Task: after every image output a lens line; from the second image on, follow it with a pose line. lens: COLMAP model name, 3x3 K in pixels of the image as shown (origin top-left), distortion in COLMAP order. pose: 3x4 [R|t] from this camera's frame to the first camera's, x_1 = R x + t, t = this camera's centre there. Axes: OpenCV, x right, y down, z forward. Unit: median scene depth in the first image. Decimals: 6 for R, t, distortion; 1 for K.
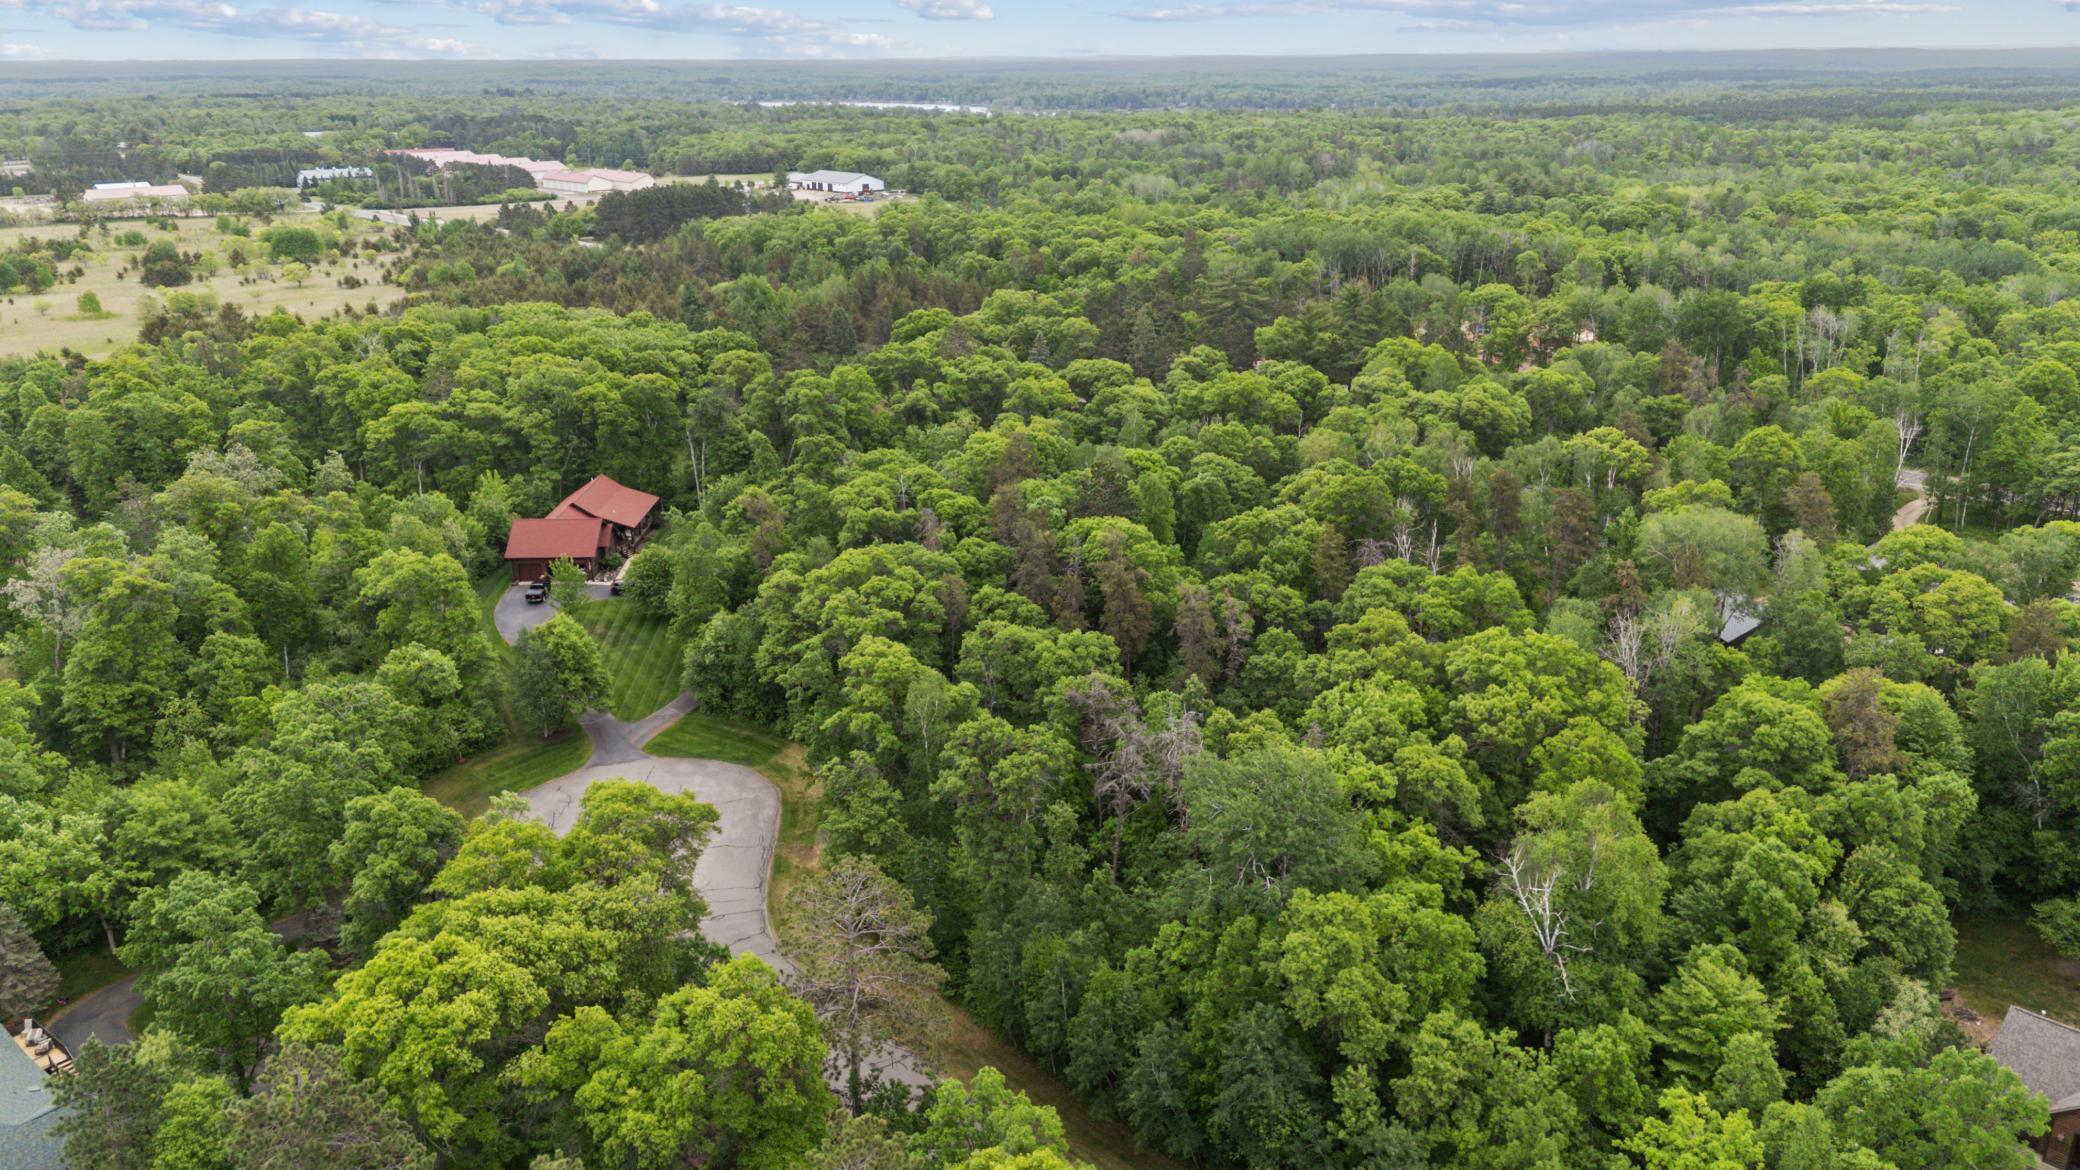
lens RADIAL K [[1508.7, 0, 1040.0], [0, 1508.7, 585.0], [0, 0, 1]] dist [0.059348, -0.042766]
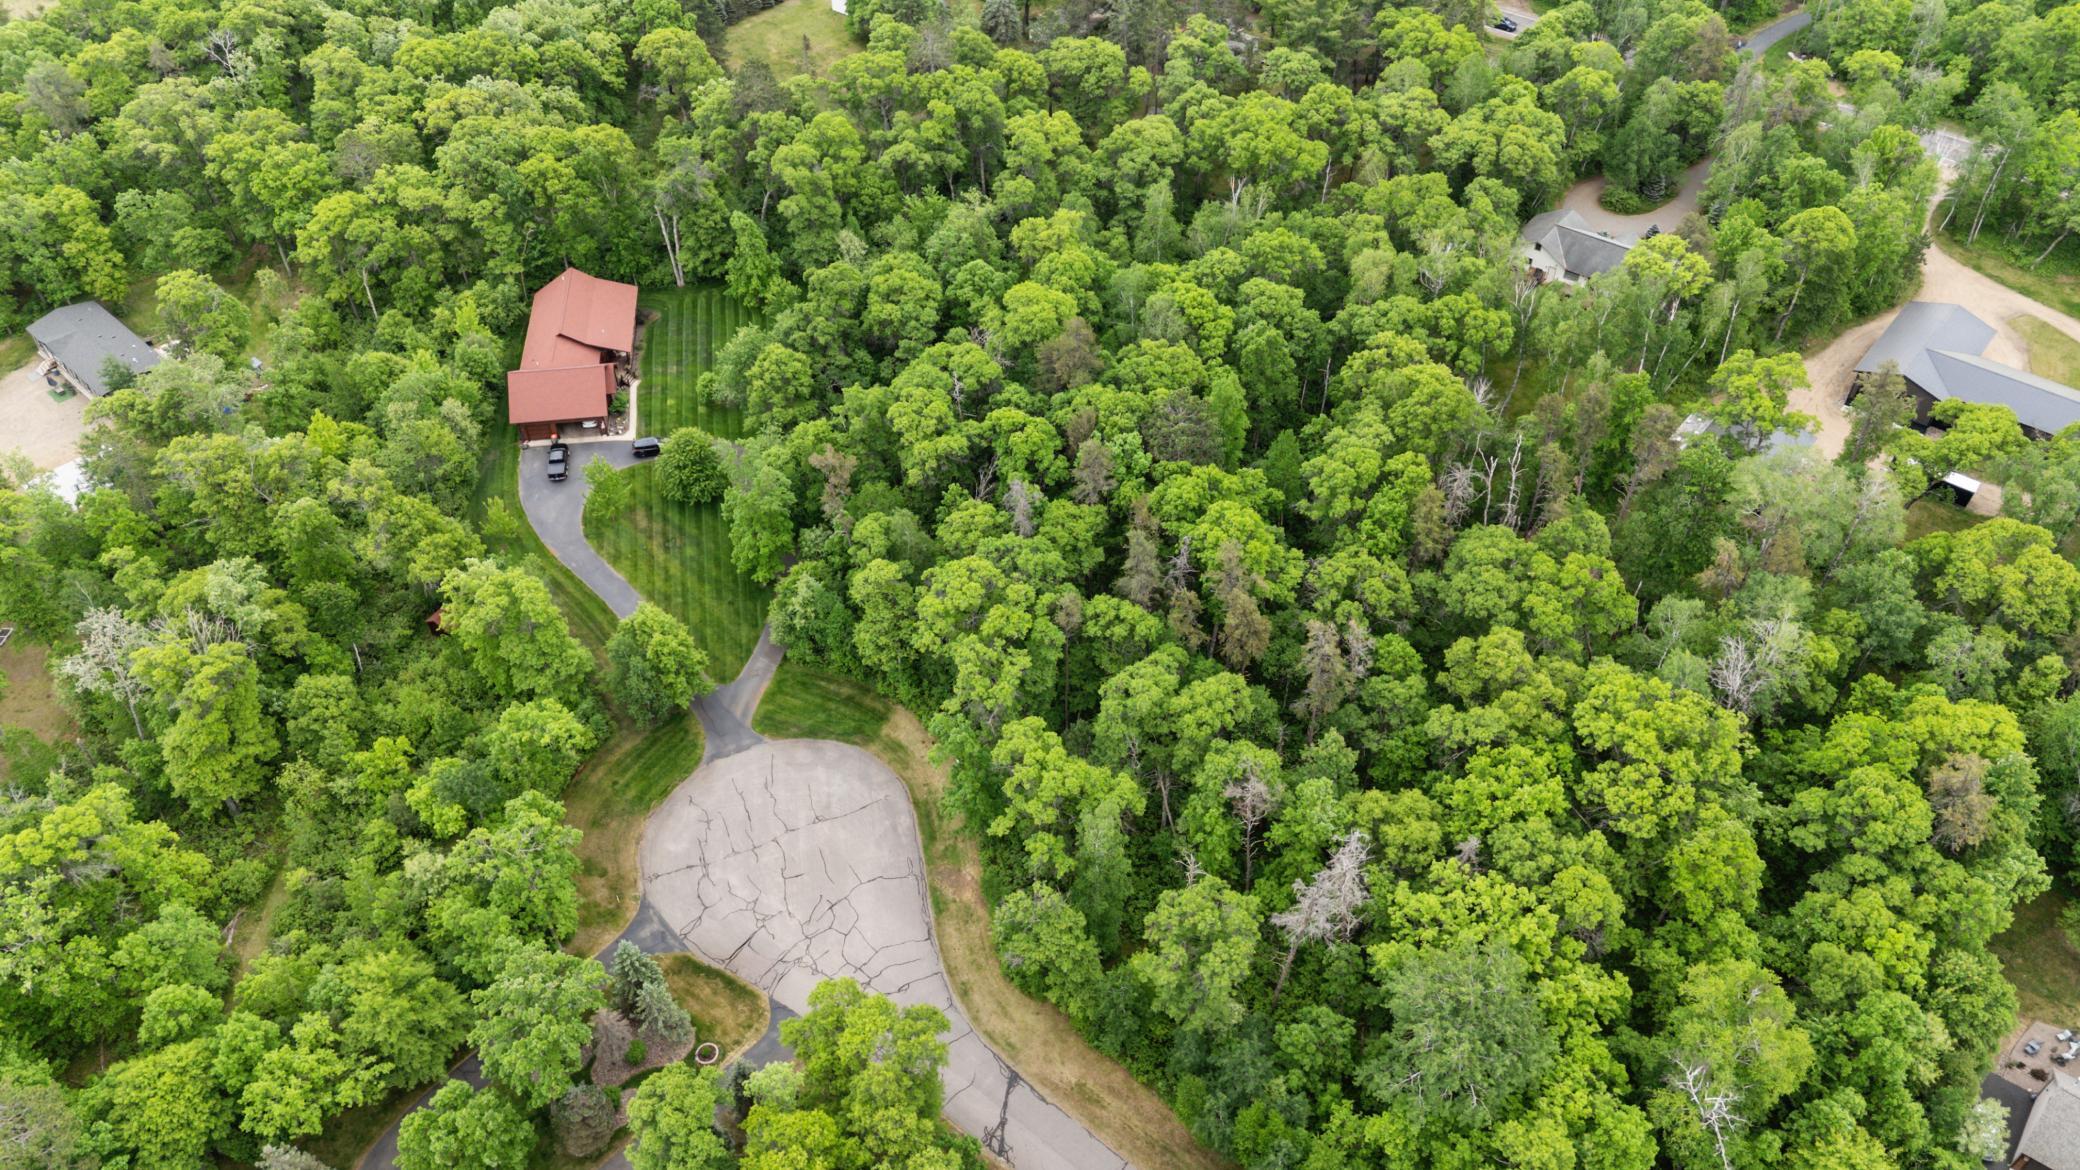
lens RADIAL K [[1508.7, 0, 1040.0], [0, 1508.7, 585.0], [0, 0, 1]] dist [0.059348, -0.042766]
pose [[0.993716, -0.081322, 0.076914, -0.132827], [0.042457, 0.909638, 0.413226, -0.369760], [-0.103568, -0.407364, 0.907375, 0.091484]]
